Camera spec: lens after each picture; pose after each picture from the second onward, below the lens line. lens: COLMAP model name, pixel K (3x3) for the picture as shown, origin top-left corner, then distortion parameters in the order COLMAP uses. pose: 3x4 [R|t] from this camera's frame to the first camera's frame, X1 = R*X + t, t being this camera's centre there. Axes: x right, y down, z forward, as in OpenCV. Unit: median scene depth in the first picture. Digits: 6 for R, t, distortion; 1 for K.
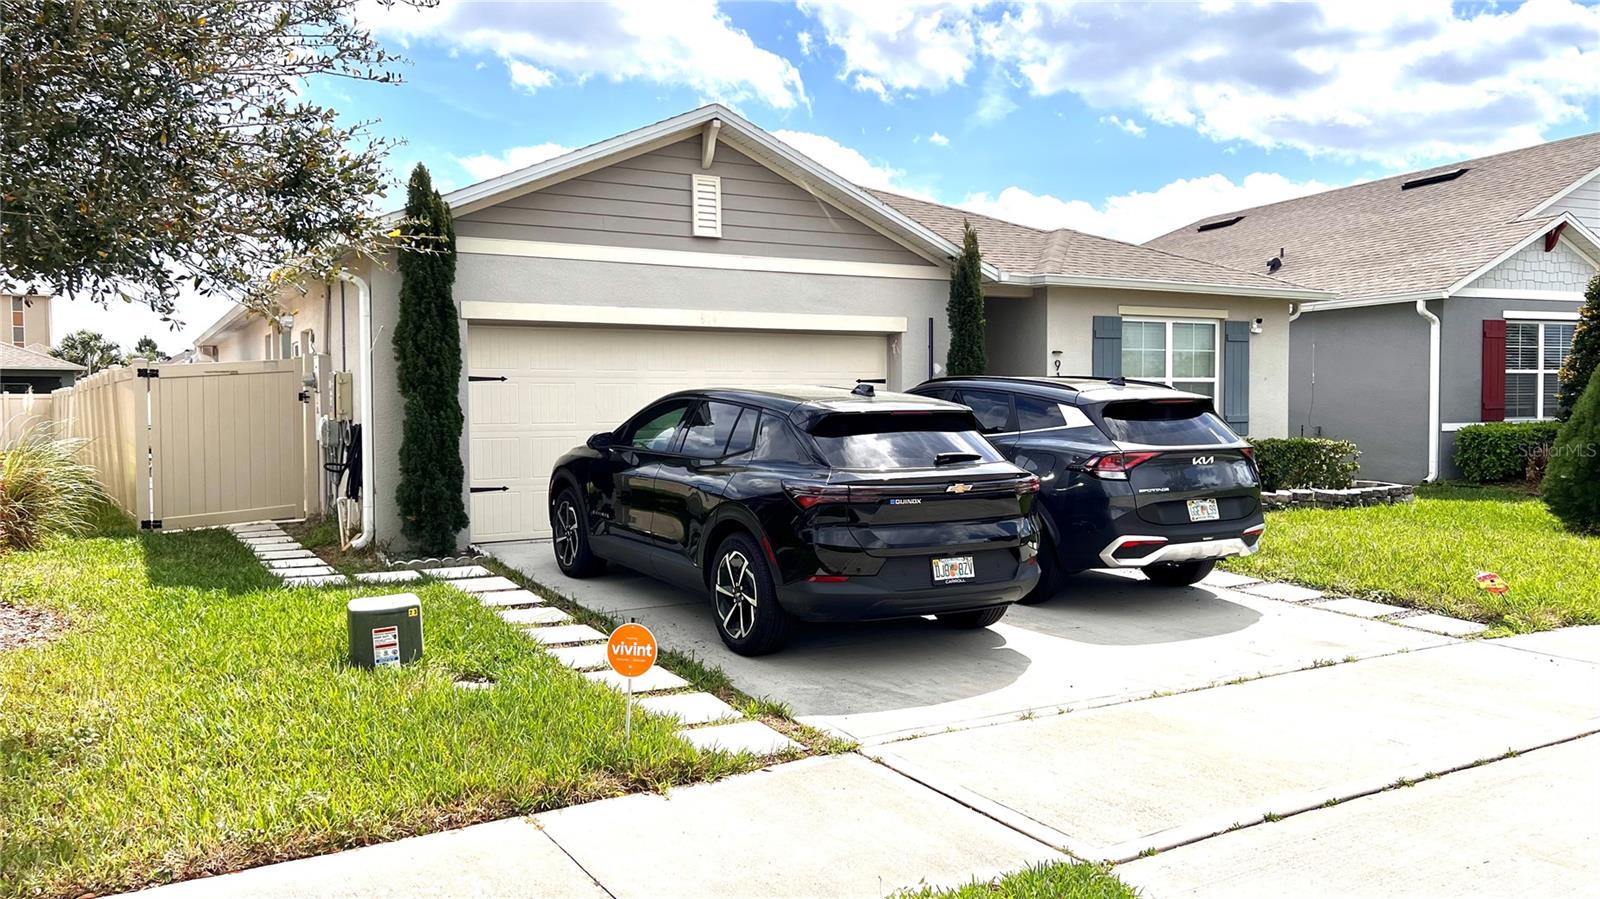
lens RADIAL K [[1242.8, 0, 800.0], [0, 1242.8, 449.5], [0, 0, 1]] dist [0.000490, -0.000125]
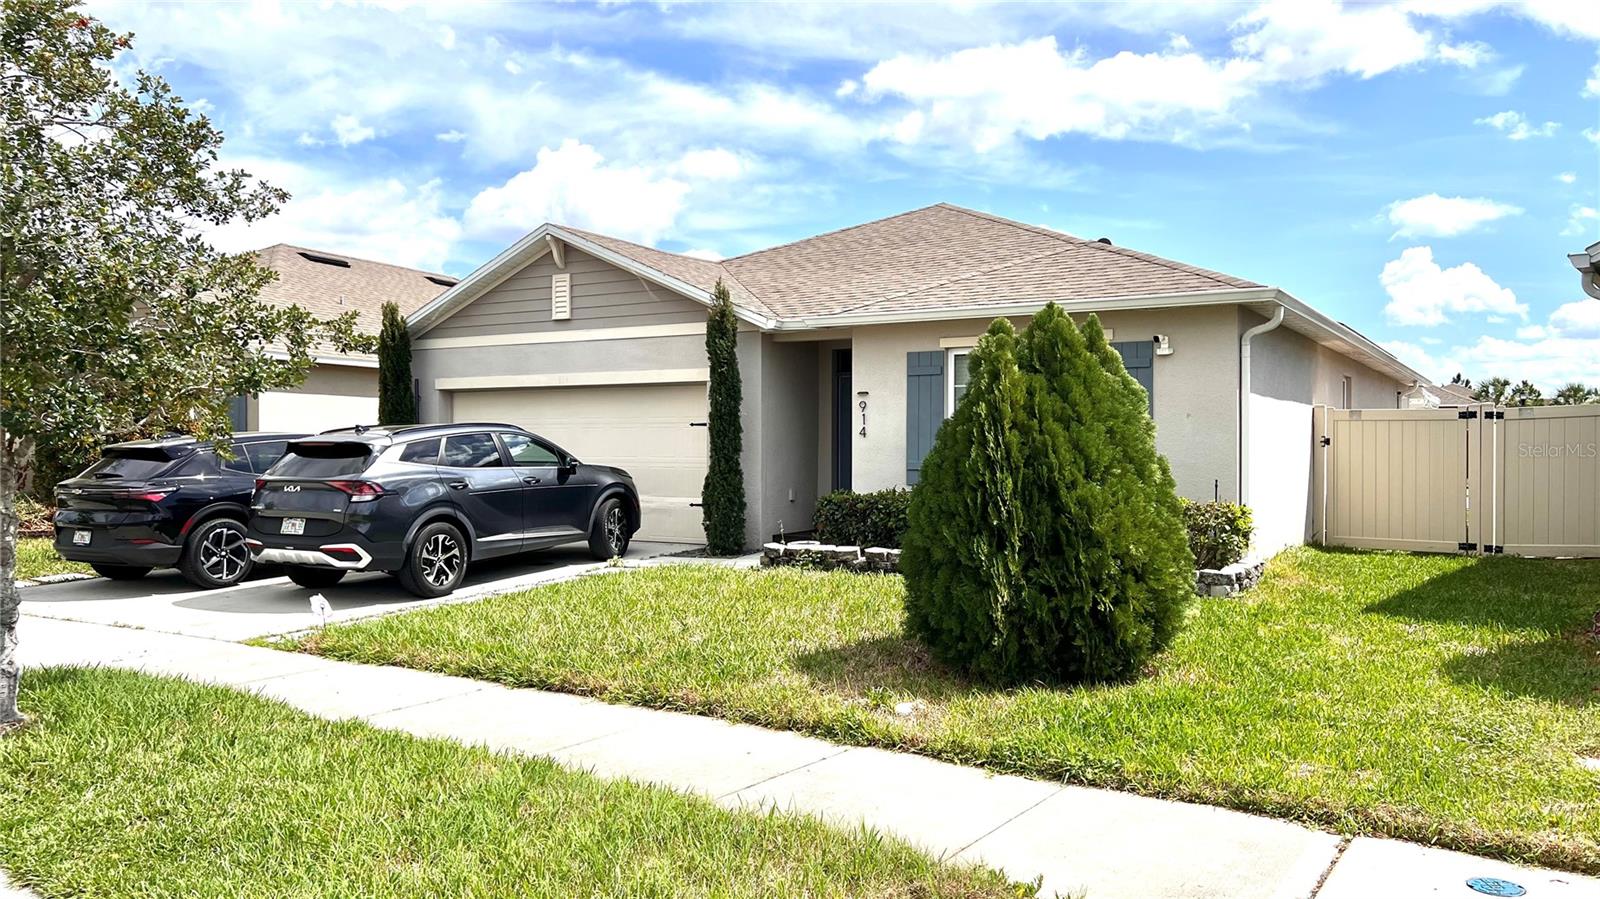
lens RADIAL K [[1242.8, 0, 800.0], [0, 1242.8, 449.5], [0, 0, 1]] dist [0.000490, -0.000125]
pose [[0.442359, 0.014281, -0.896724, 1.248713], [-0.039500, 0.999213, -0.003572, -0.035351], [0.895968, 0.037001, 0.442575, 0.638501]]
